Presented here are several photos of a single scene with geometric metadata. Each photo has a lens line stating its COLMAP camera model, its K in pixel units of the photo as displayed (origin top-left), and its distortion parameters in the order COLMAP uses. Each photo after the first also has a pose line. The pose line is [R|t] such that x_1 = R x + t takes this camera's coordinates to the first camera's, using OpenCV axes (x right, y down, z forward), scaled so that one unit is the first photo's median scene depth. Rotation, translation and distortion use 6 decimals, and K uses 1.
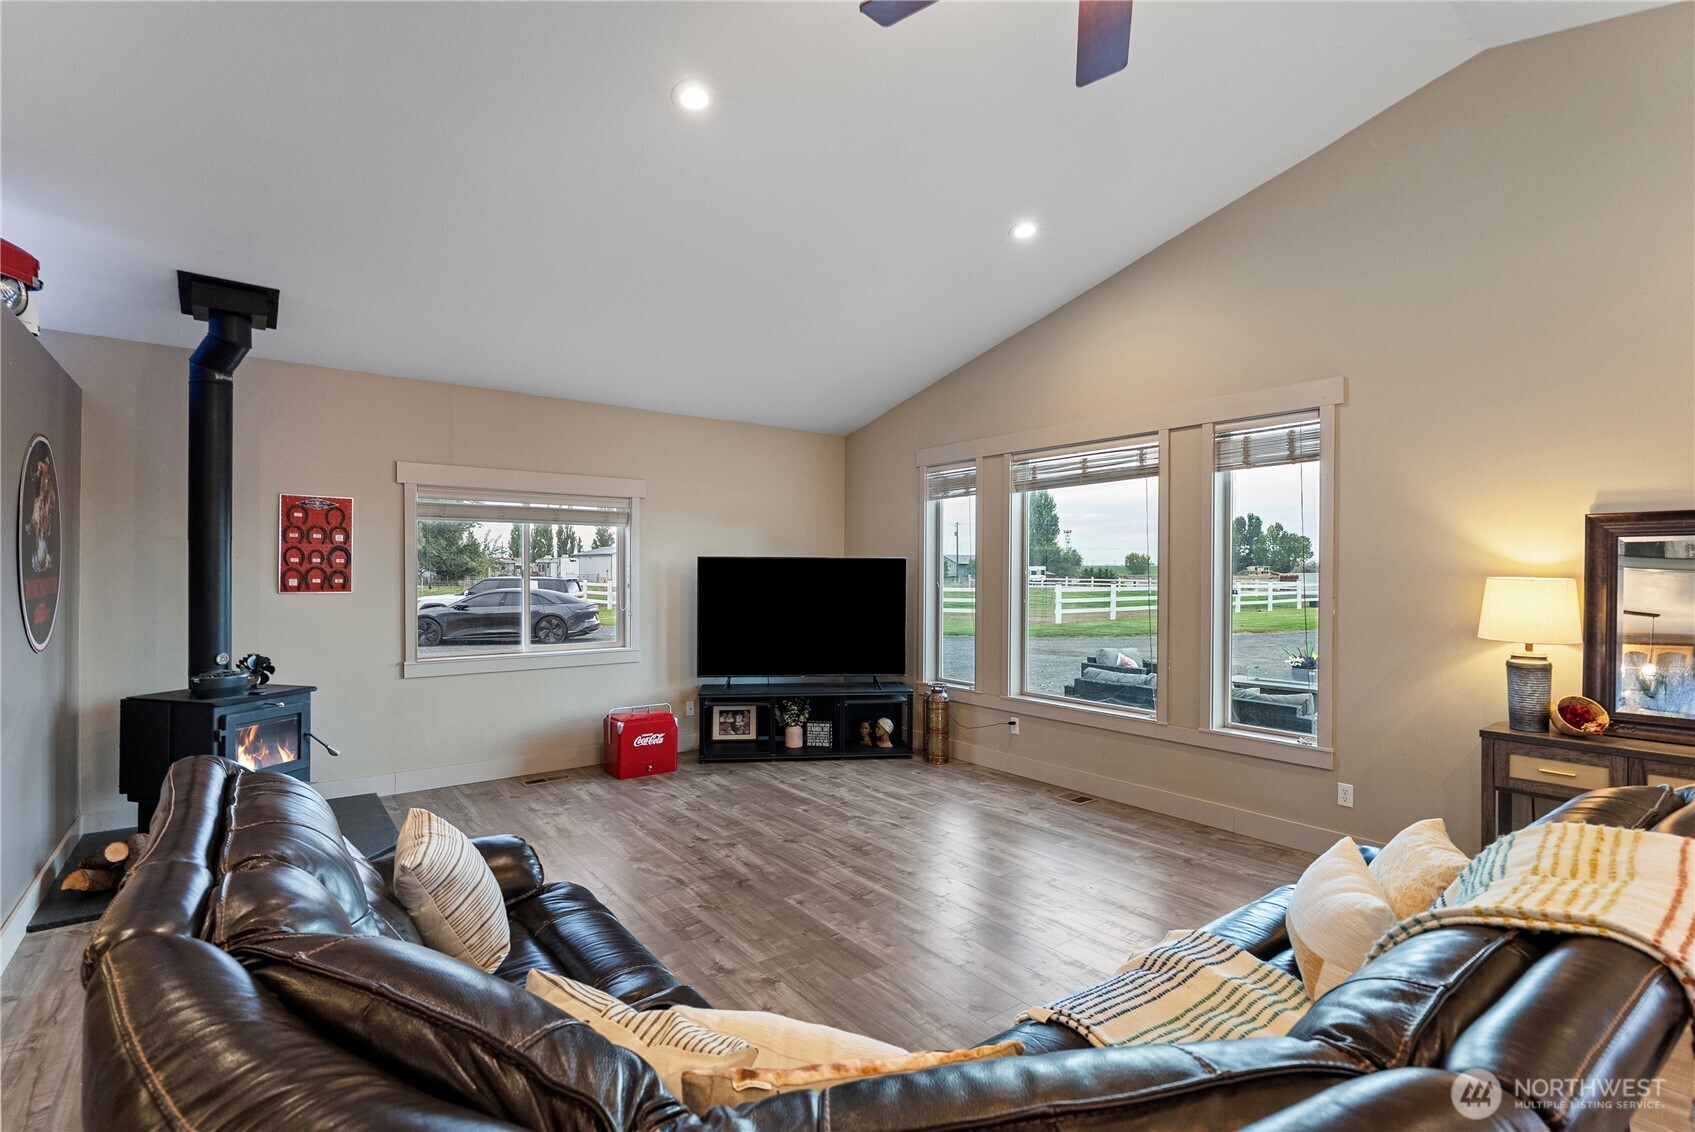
lens RADIAL K [[773.3, 0, 850.8], [0, 773.3, 570.4], [0, 0, 1]] dist [-0.008893, 0.003387]
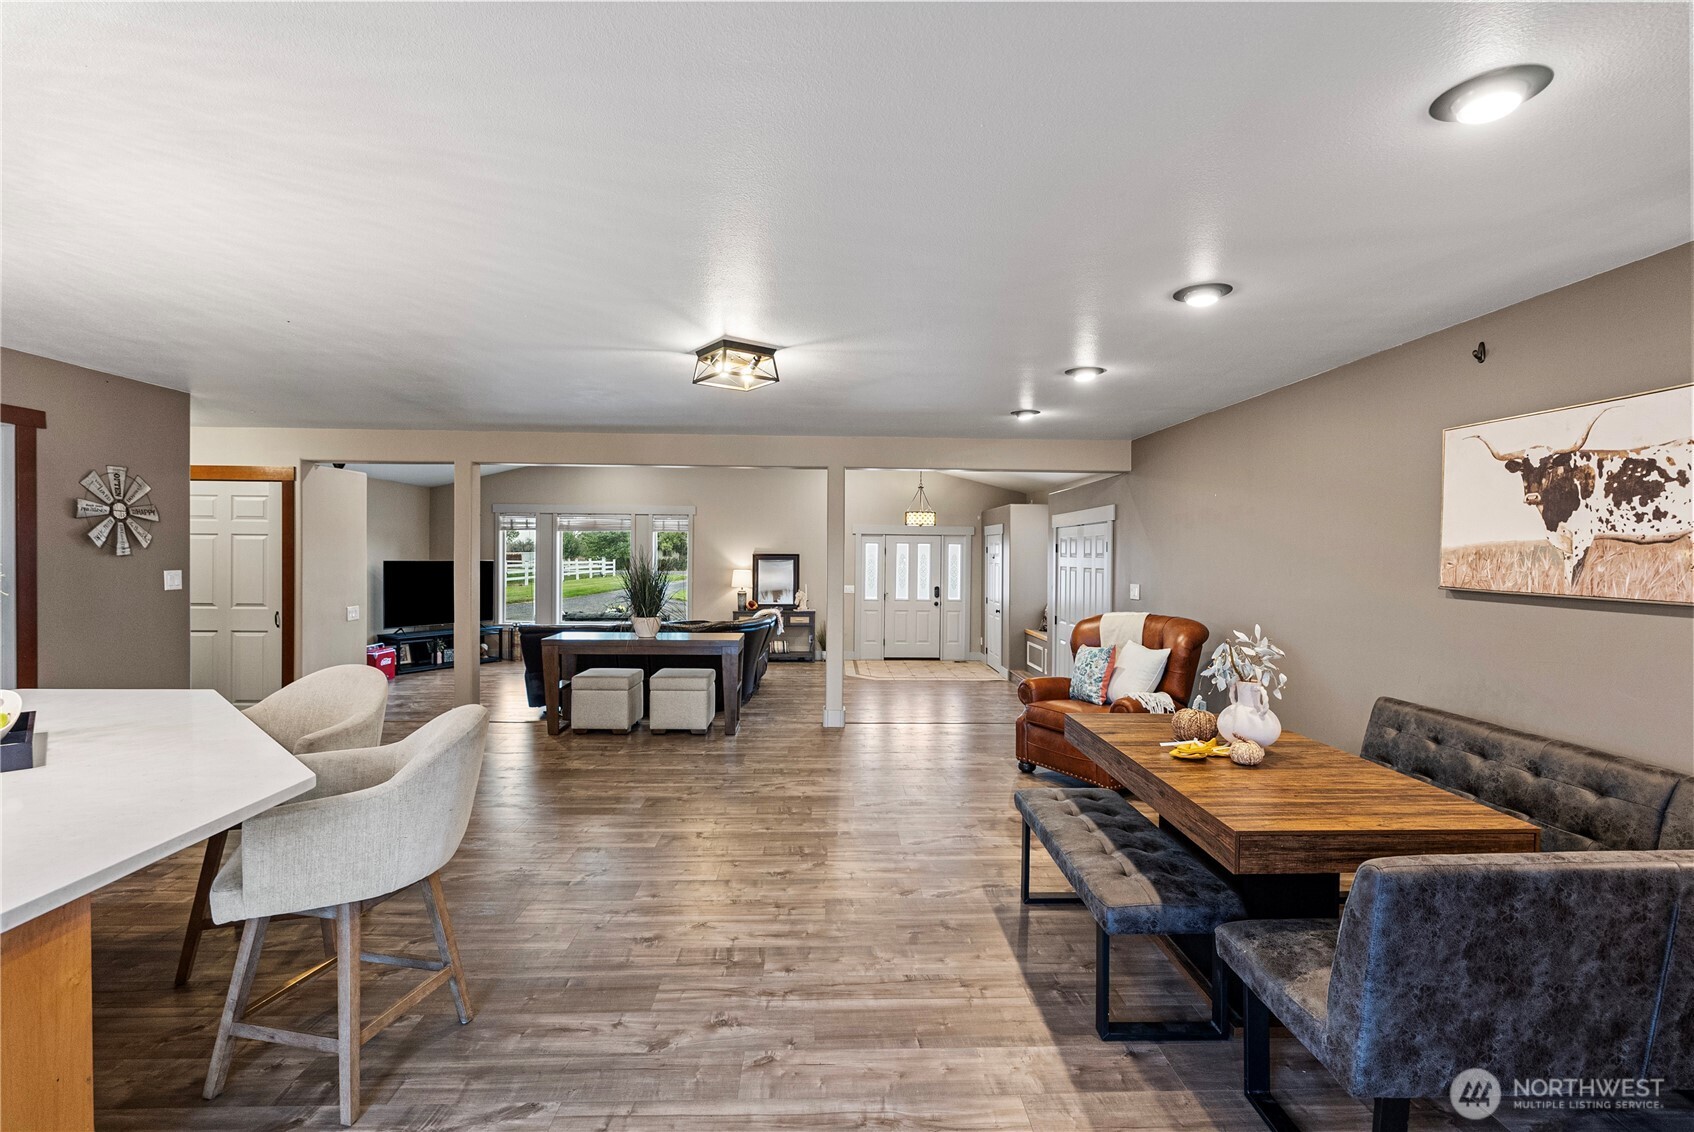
lens RADIAL K [[772.8, 0, 851.6], [0, 772.8, 562.4], [0, 0, 1]] dist [-0.008893, 0.003387]
pose [[0.604194, -0.011300, 0.796757, -1.182811], [-0.005433, 0.999818, 0.018300, -0.065088], [-0.796819, -0.015385, 0.604022, -1.119292]]
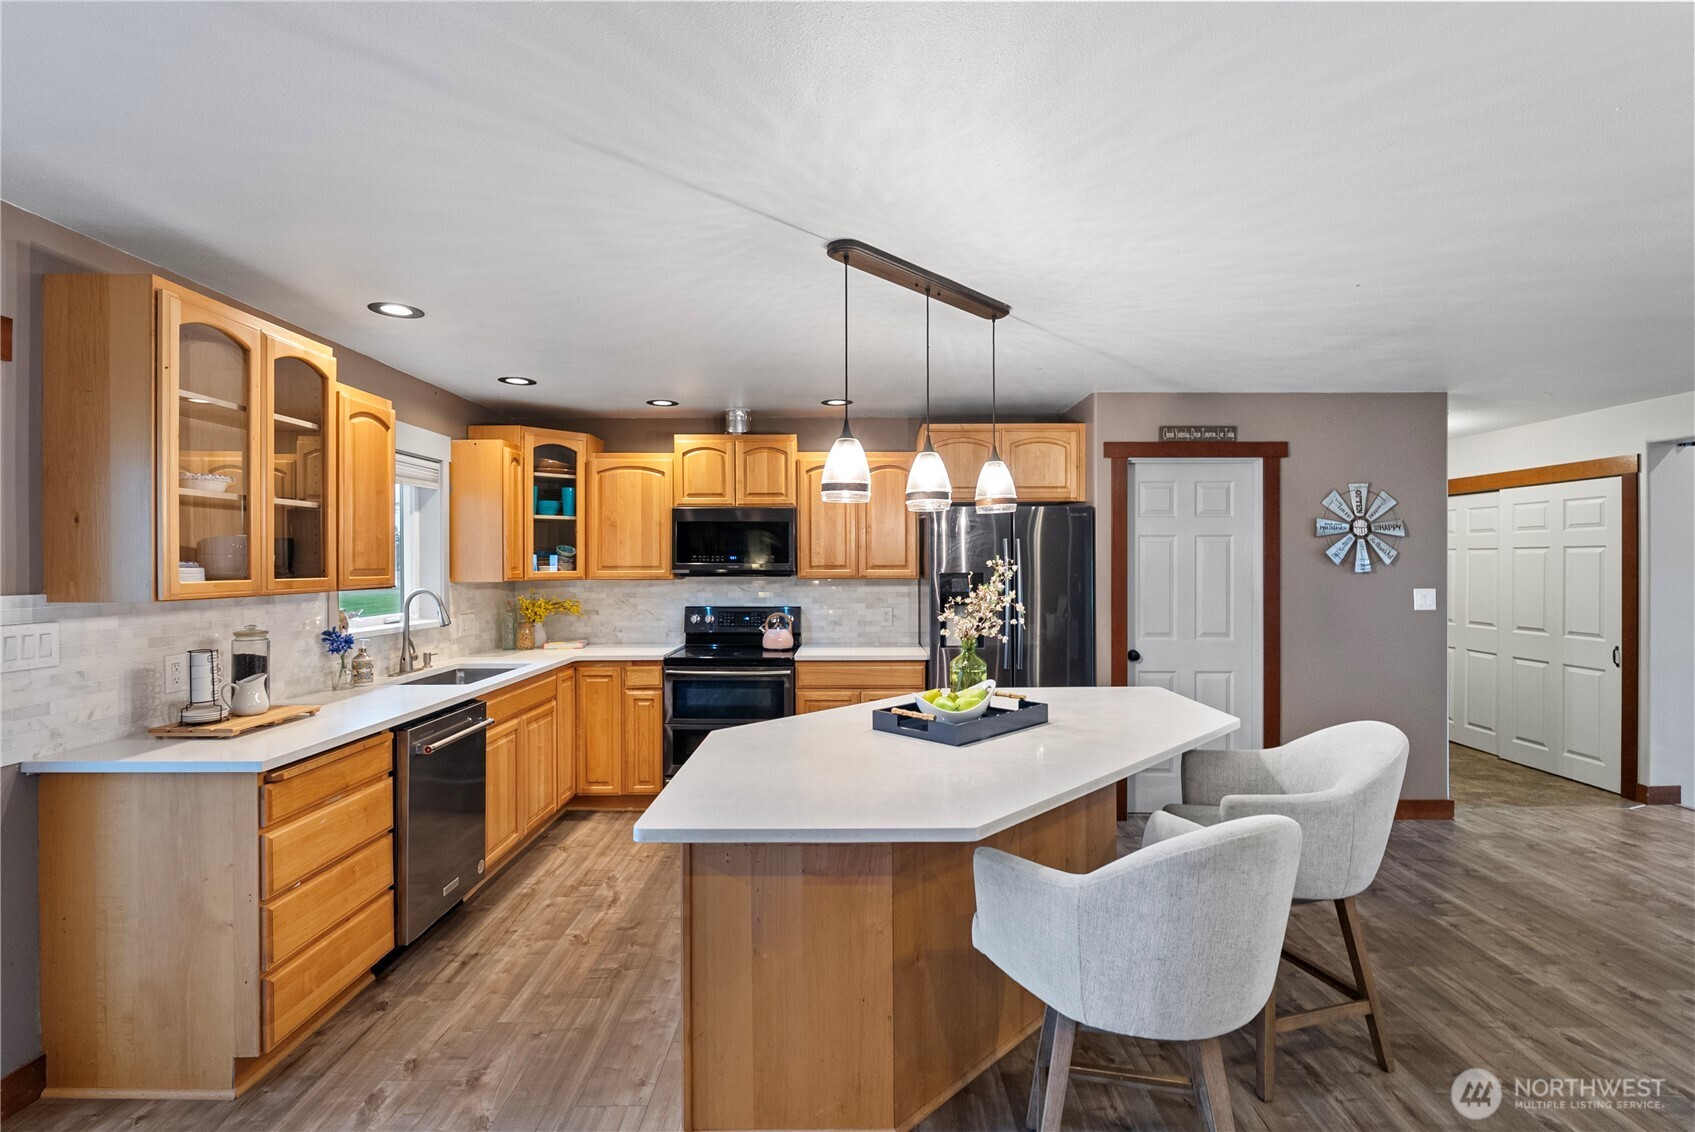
lens RADIAL K [[773.3, 0, 850.7], [0, 773.3, 562.4], [0, 0, 1]] dist [-0.008893, 0.003387]
pose [[0.770836, -0.008384, -0.636978, -0.866276], [0.007506, 0.999964, -0.004079, -0.064516], [0.636989, -0.001637, 0.770871, -0.966818]]
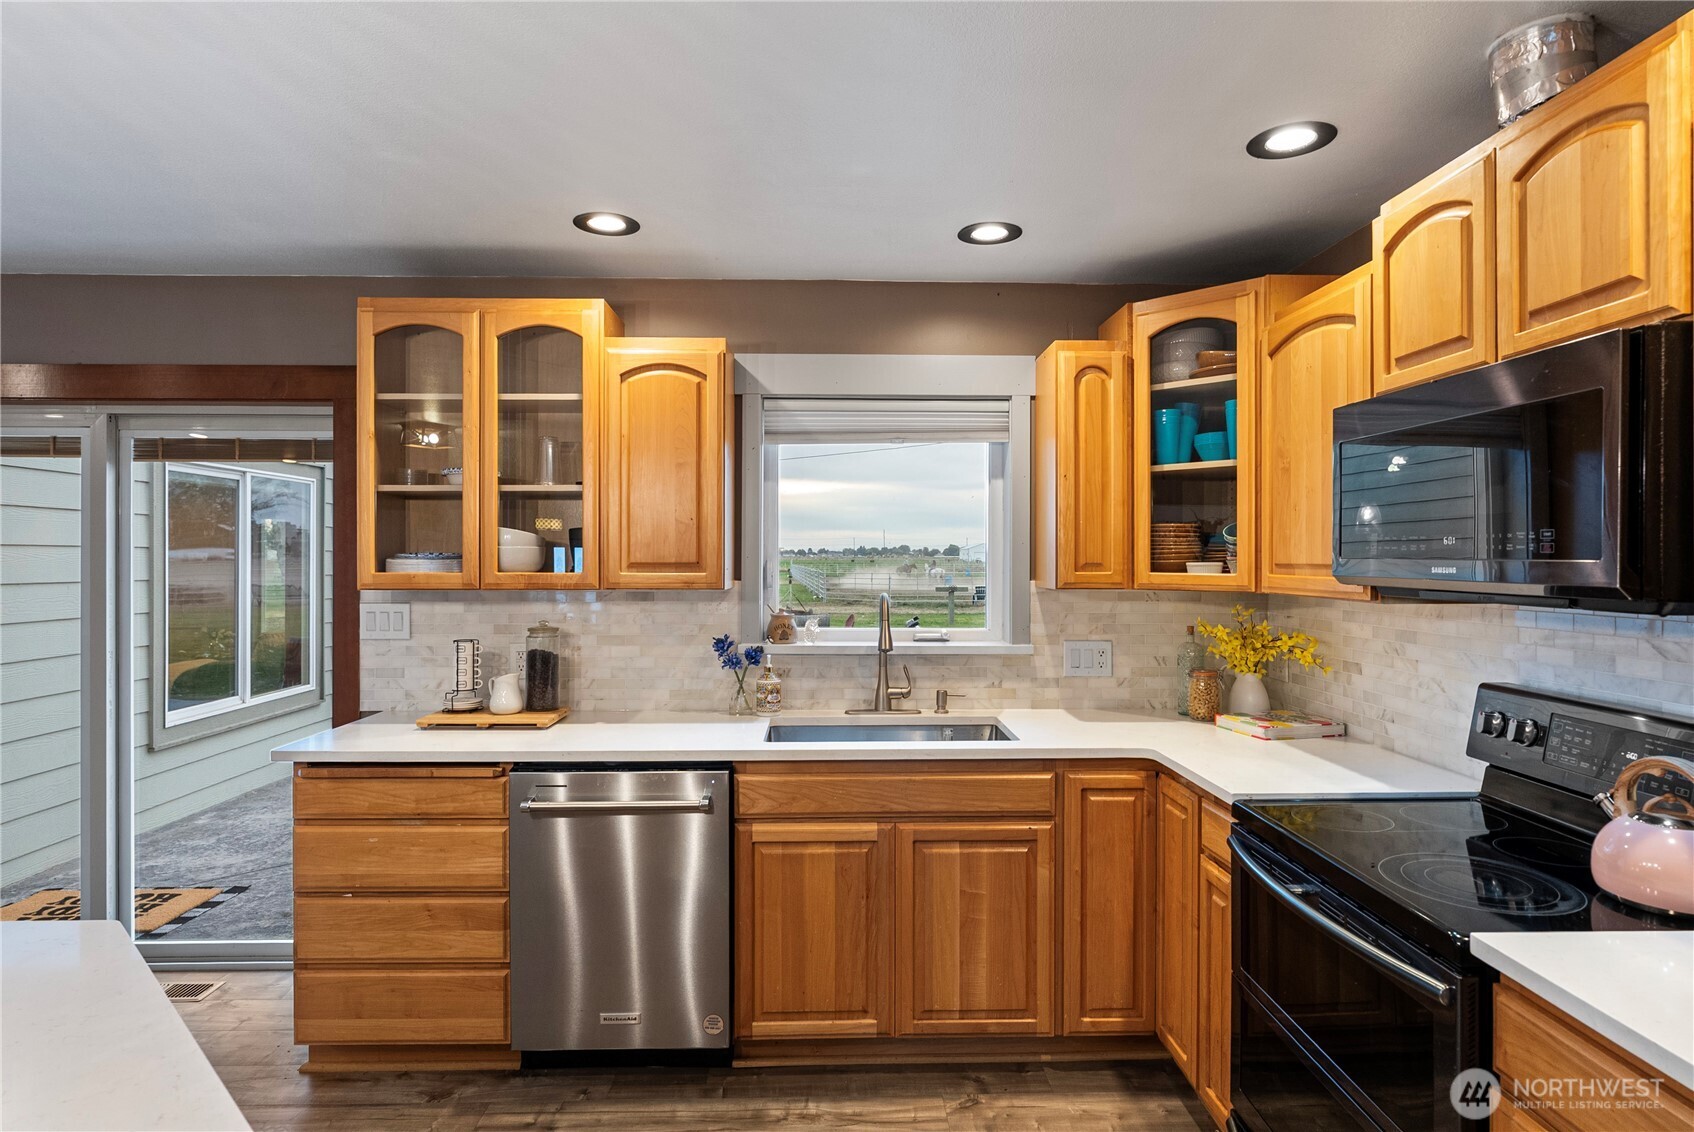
lens RADIAL K [[914.1, 0, 848.7], [0, 914.1, 557.9], [0, 0, 1]] dist [-0.004658, 0.002001]
pose [[-0.614310, -0.006705, -0.789036, -1.188370], [-0.004750, 0.999977, -0.004800, -0.065902], [0.789051, 0.000799, -0.614328, -0.267280]]
